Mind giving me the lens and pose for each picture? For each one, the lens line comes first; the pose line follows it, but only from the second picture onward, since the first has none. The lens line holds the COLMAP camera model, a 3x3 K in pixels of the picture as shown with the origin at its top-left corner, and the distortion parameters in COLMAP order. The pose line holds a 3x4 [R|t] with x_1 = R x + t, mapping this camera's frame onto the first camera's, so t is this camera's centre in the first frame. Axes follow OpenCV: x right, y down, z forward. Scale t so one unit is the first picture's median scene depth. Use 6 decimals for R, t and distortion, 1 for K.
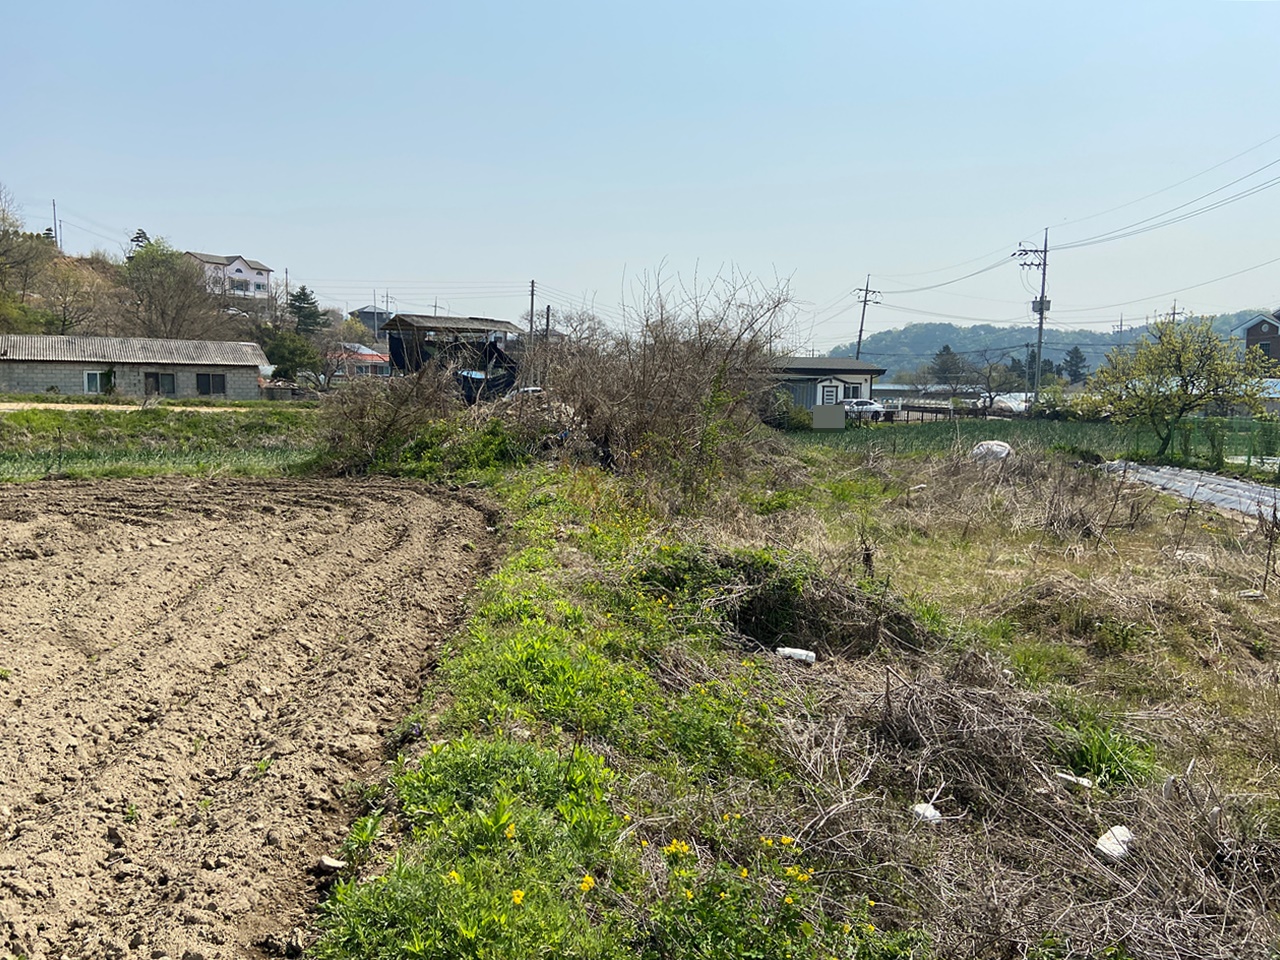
lens RADIAL K [[951.9, 0, 629.3], [0, 951.9, 471.6], [0, 0, 1]] dist [0.106540, -0.122692]
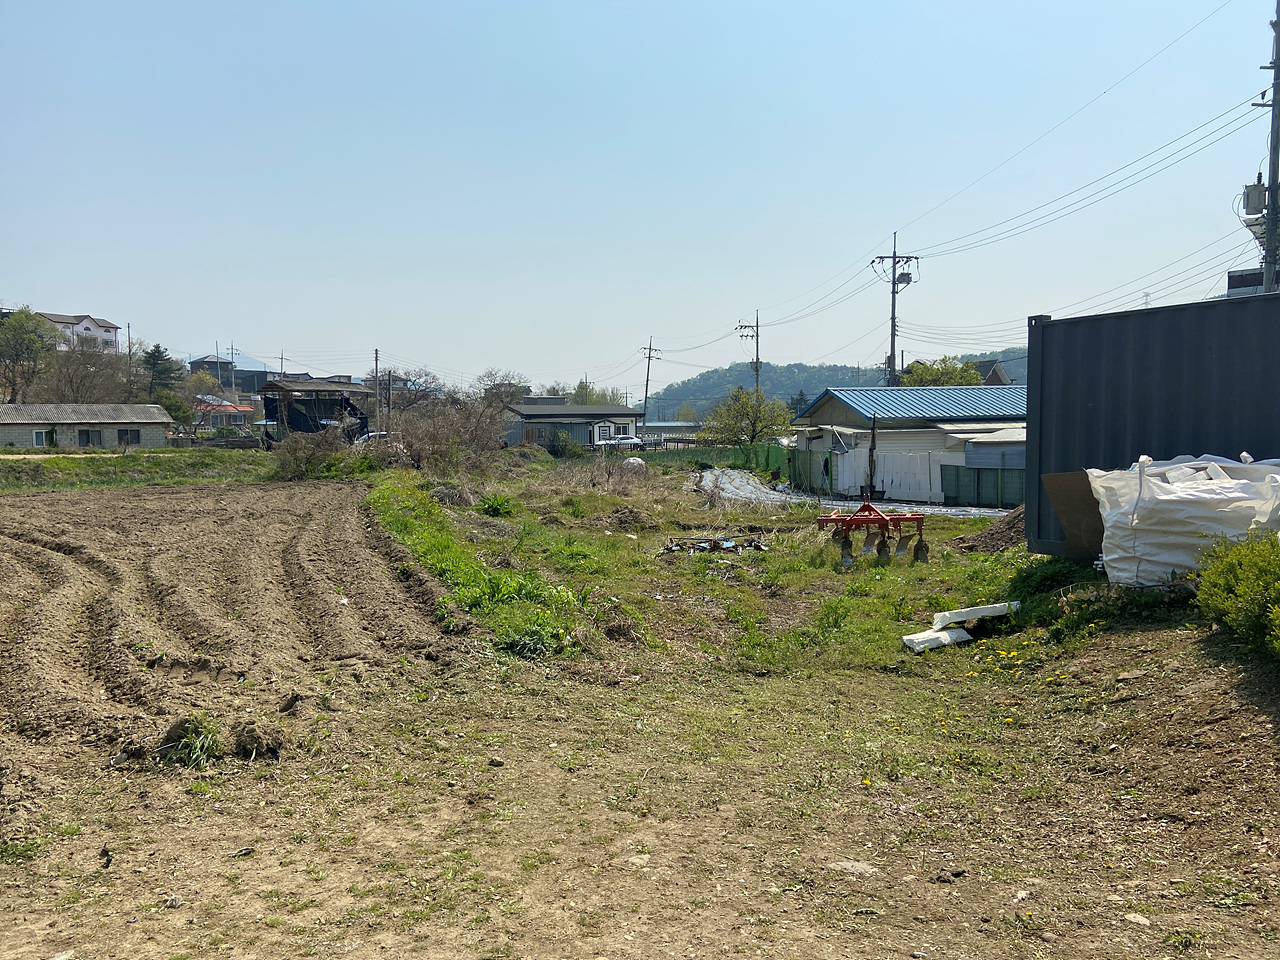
lens RADIAL K [[951.9, 0, 651.7], [0, 951.9, 478.2], [0, 0, 1]] dist [0.106540, -0.122692]
pose [[0.983991, -0.034979, 0.174752, 0.139782], [0.040462, 0.998791, -0.027907, 0.111280], [-0.173564, 0.034531, 0.984217, -1.511461]]
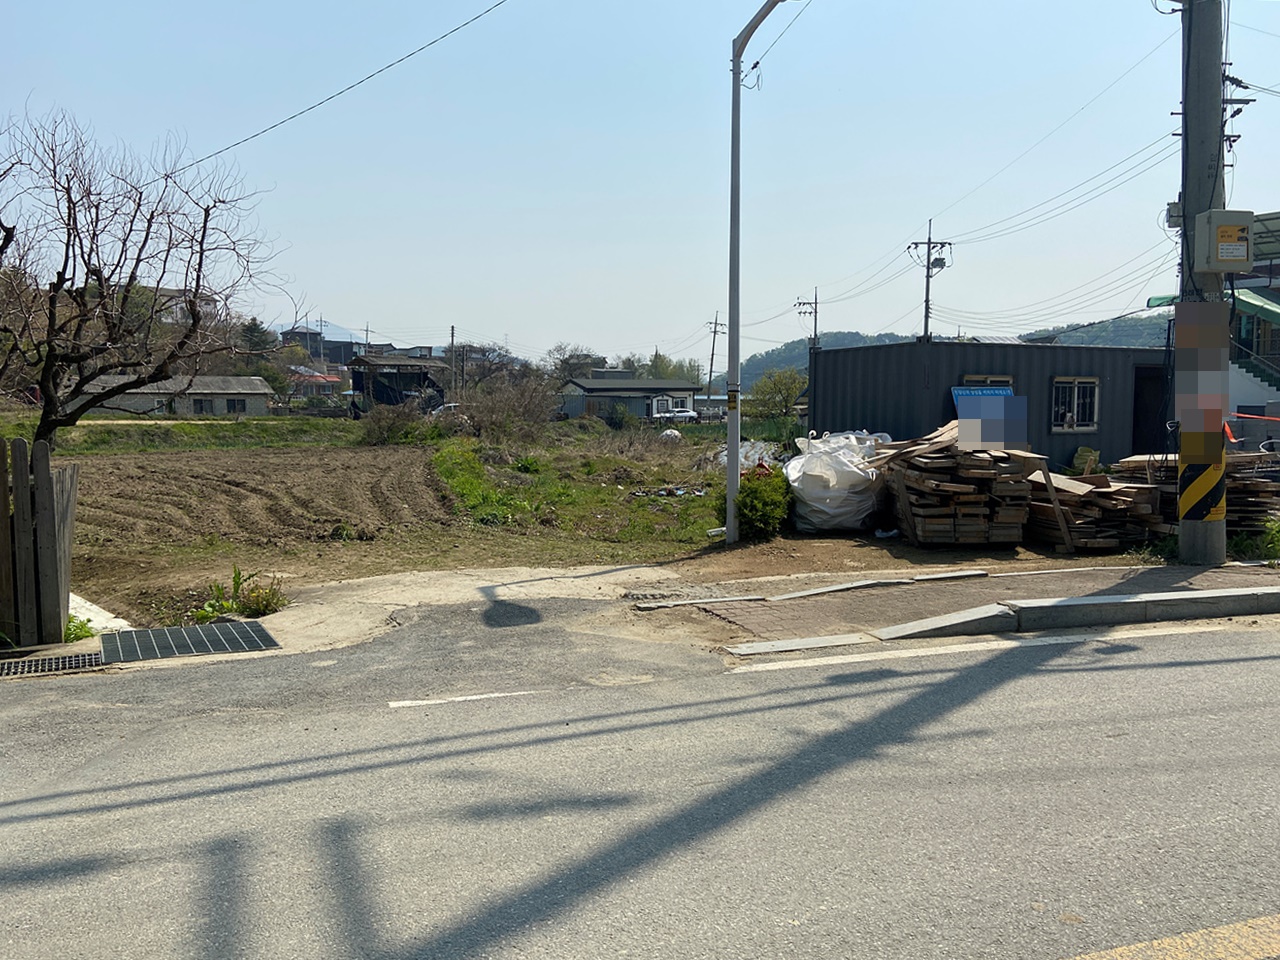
lens RADIAL K [[951.9, 0, 641.0], [0, 951.9, 471.9], [0, 0, 1]] dist [0.106540, -0.122692]
pose [[0.995875, -0.022675, 0.087860, 0.207939], [0.023482, 0.999691, -0.008161, 0.134471], [-0.087648, 0.010190, 0.996099, -1.895445]]
